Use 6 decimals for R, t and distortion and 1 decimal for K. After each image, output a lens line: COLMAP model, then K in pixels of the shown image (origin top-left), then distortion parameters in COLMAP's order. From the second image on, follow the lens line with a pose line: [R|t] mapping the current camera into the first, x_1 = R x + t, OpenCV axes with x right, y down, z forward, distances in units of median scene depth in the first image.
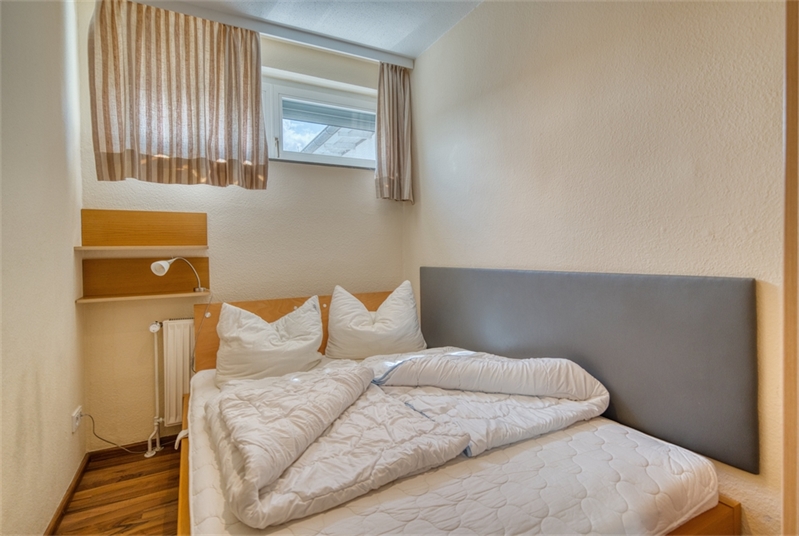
lens RADIAL K [[385.0, 0, 397.1], [0, 385.0, 255.3], [0, 0, 1]] dist [-0.001396, 0.000197]
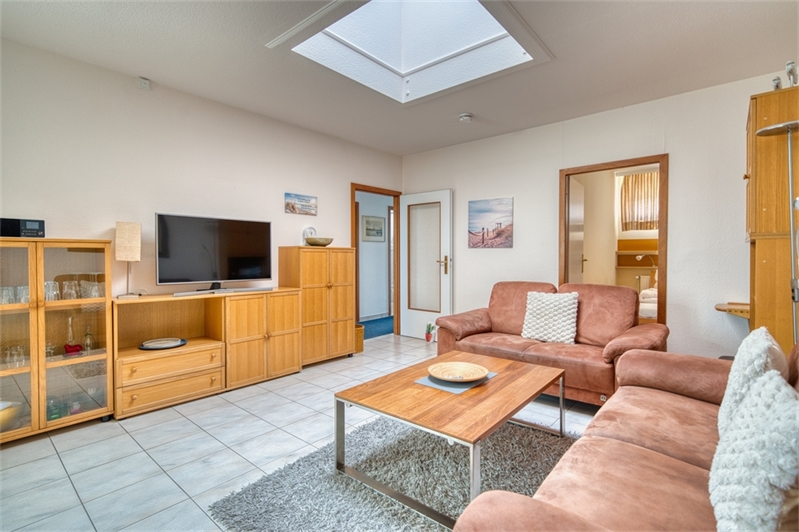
lens RADIAL K [[385.0, 0, 402.3], [0, 385.0, 264.6], [0, 0, 1]] dist [-0.001396, 0.000197]
pose [[0.366254, 0.032198, -0.929958, 1.562574], [-0.003495, 0.999442, 0.033227, -0.011064], [0.930508, -0.008919, 0.366162, -1.909053]]
